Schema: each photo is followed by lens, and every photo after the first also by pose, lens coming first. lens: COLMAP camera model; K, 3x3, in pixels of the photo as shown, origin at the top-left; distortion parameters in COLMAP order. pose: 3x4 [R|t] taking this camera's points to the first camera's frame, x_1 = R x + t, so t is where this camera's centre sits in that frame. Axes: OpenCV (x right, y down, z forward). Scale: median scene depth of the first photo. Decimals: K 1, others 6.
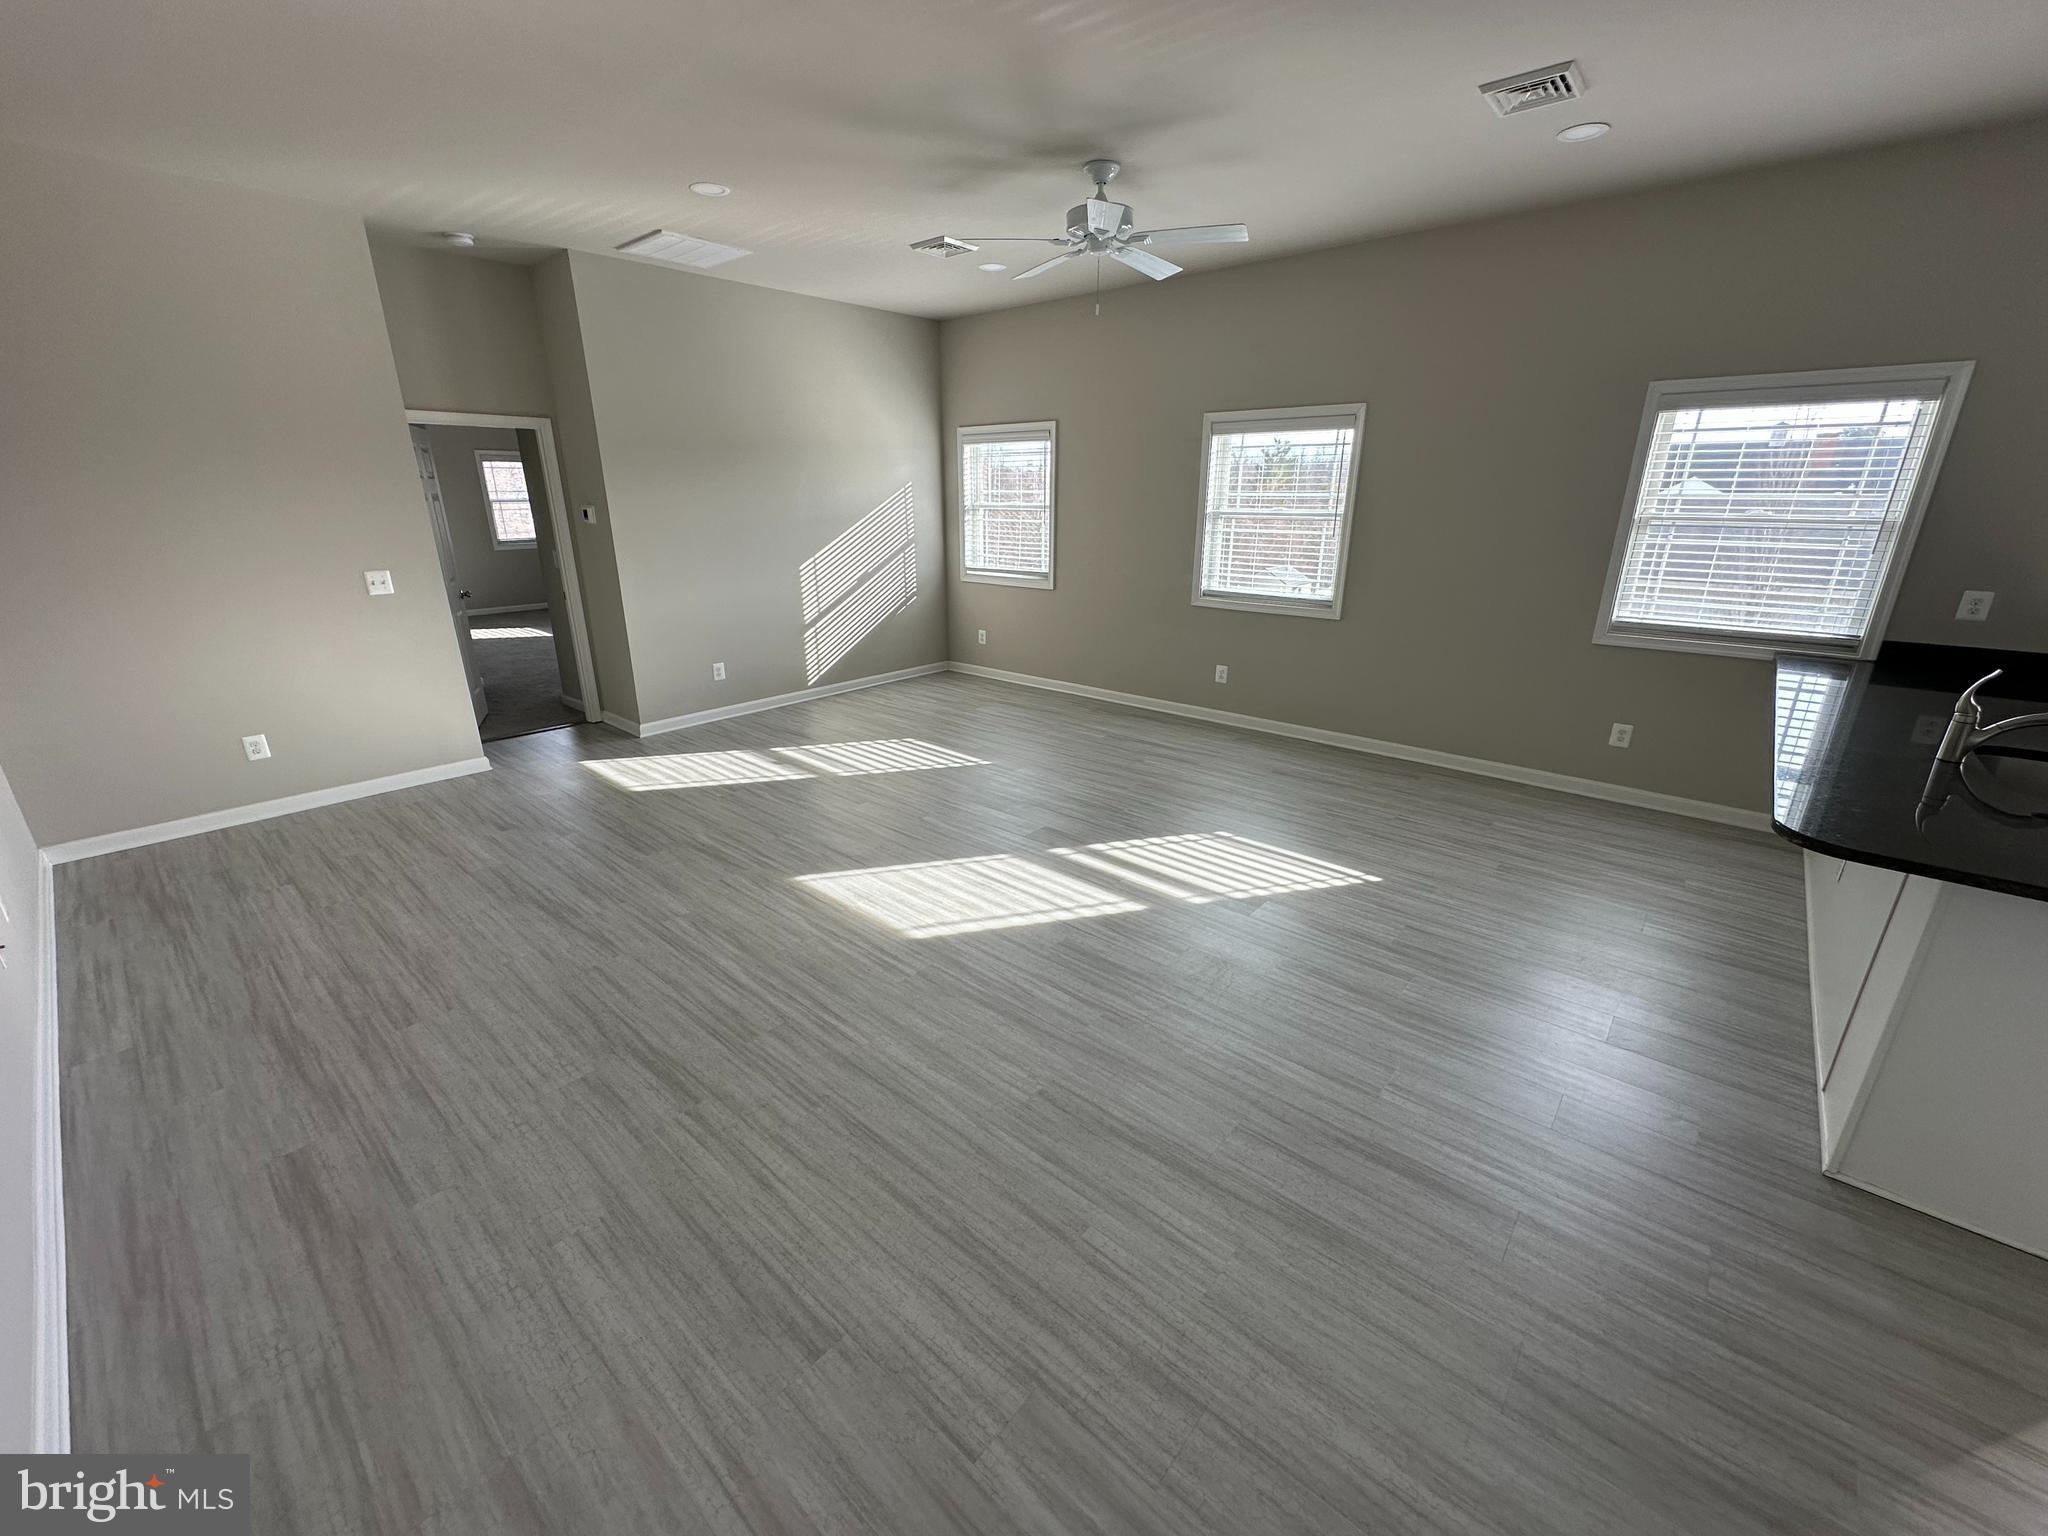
lens RADIAL K [[816.9, 0, 1024.0], [0, 816.9, 768.0], [0, 0, 1]] dist [-0.002982, 0.000581]
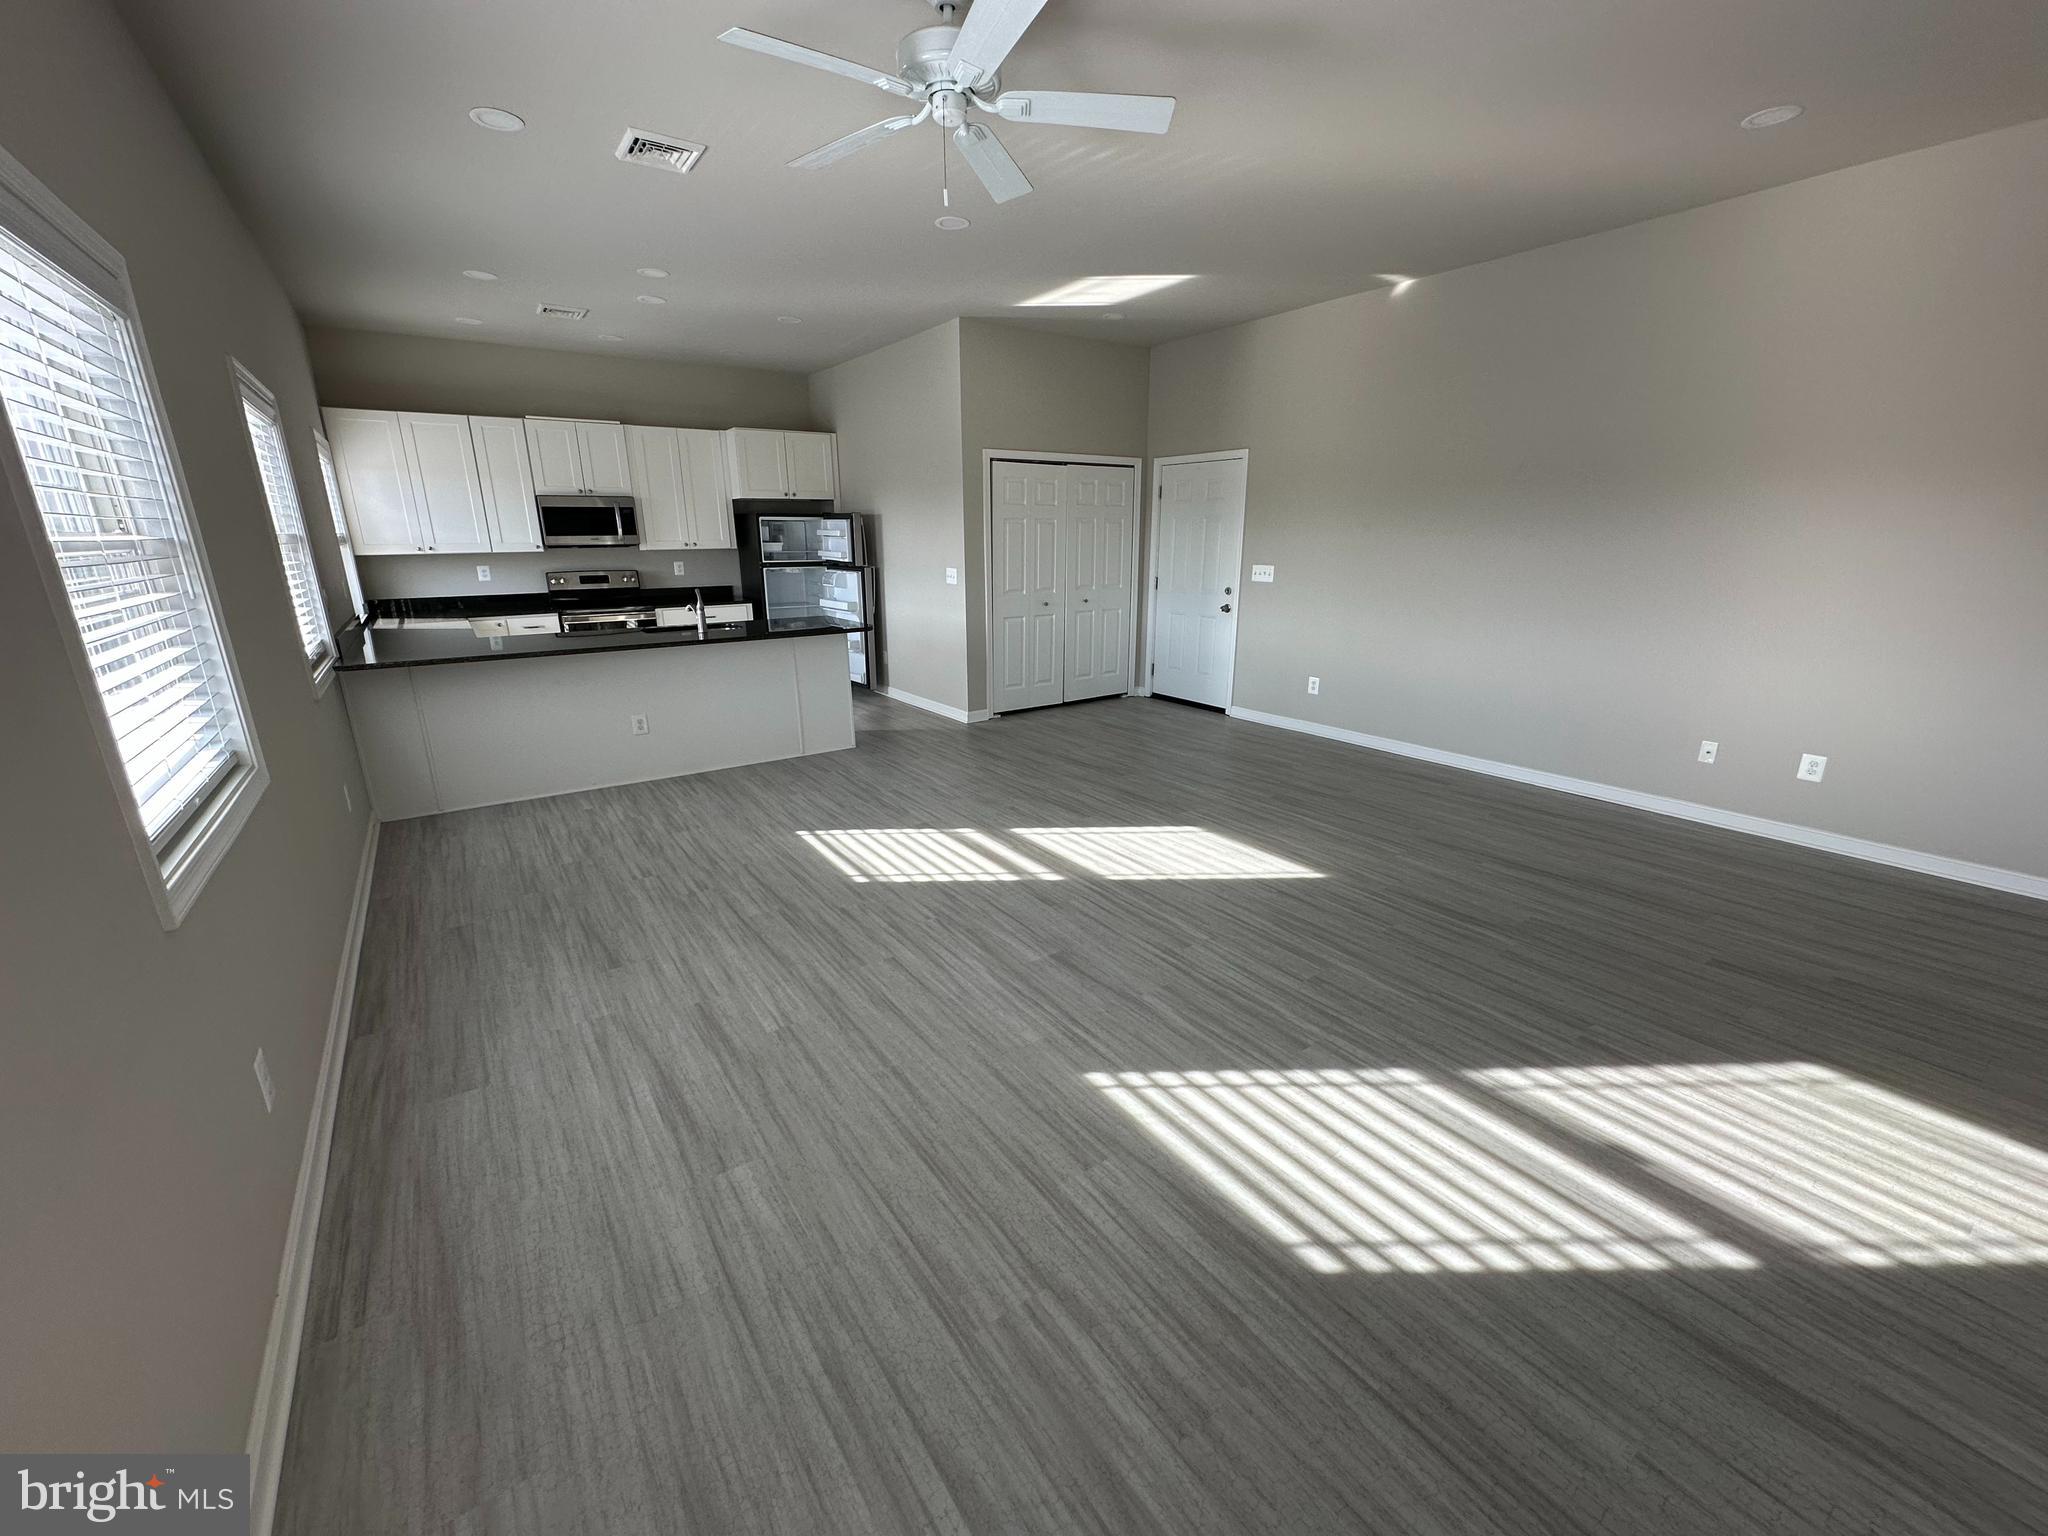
lens RADIAL K [[816.9, 0, 1024.0], [0, 816.9, 768.0], [0, 0, 1]] dist [-0.002982, 0.000581]
pose [[-0.971814, -0.058794, 0.228299, -0.137016], [0.082969, 0.821149, 0.564650, -0.553770], [-0.220665, 0.567677, -0.793127, 1.741179]]
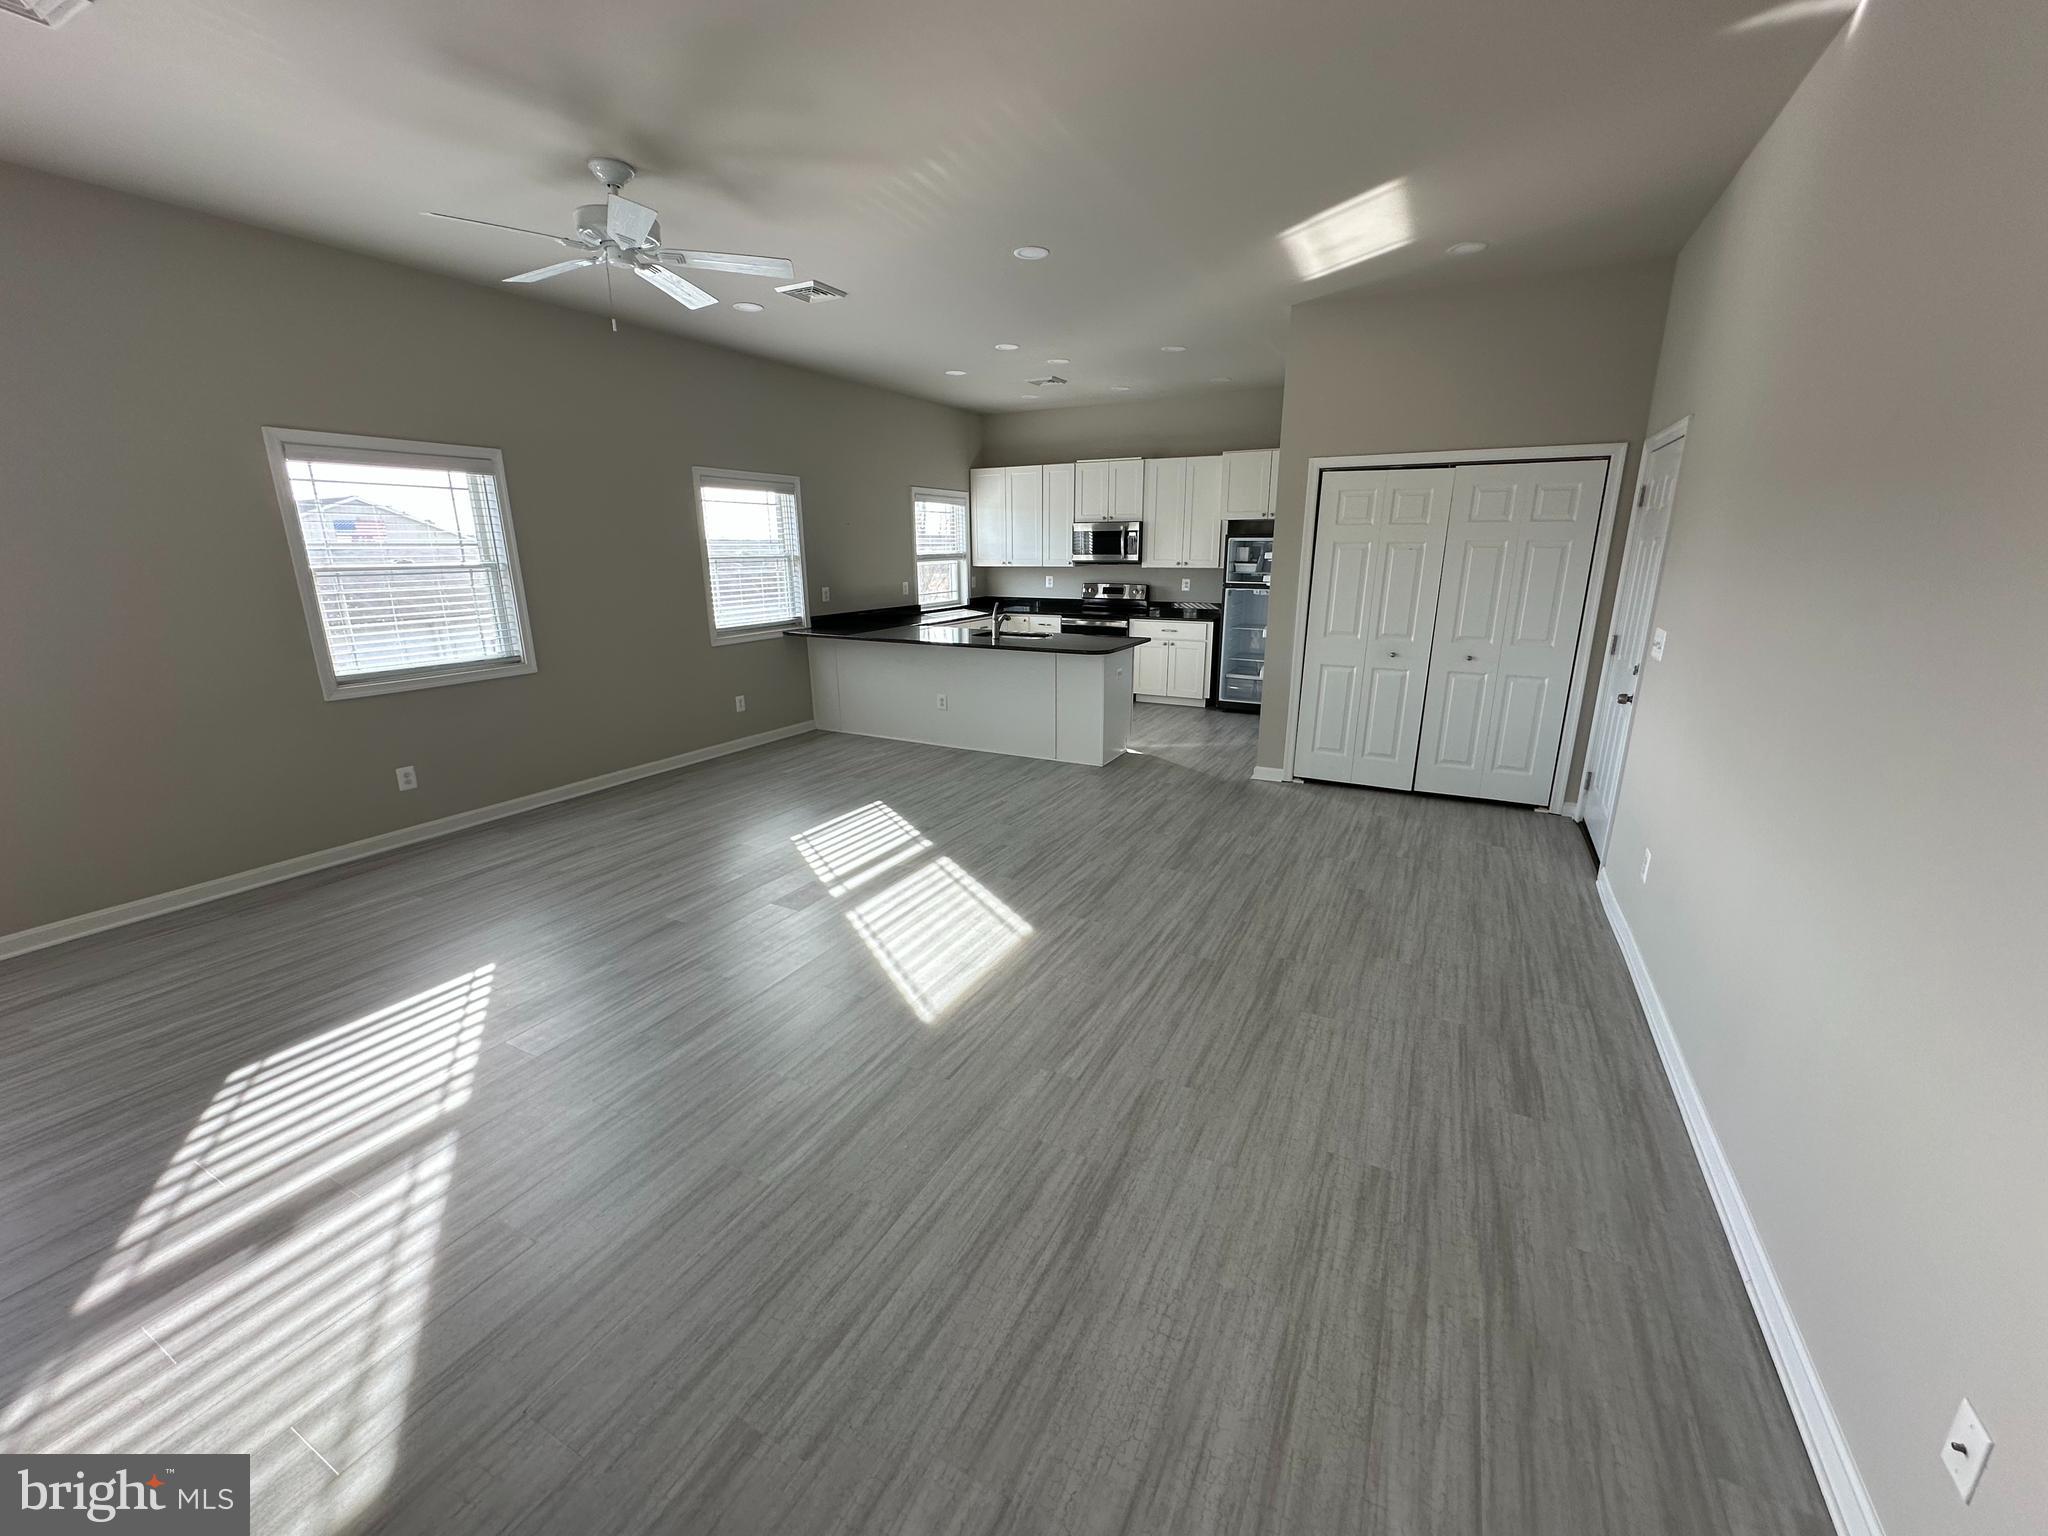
lens RADIAL K [[816.9, 0, 1024.0], [0, 816.9, 768.0], [0, 0, 1]] dist [-0.002982, 0.000581]
pose [[-0.233539, -0.254432, 0.938469, -0.931389], [0.317737, 0.892205, 0.320958, -0.288008], [-0.918968, 0.373142, -0.127522, 0.893460]]
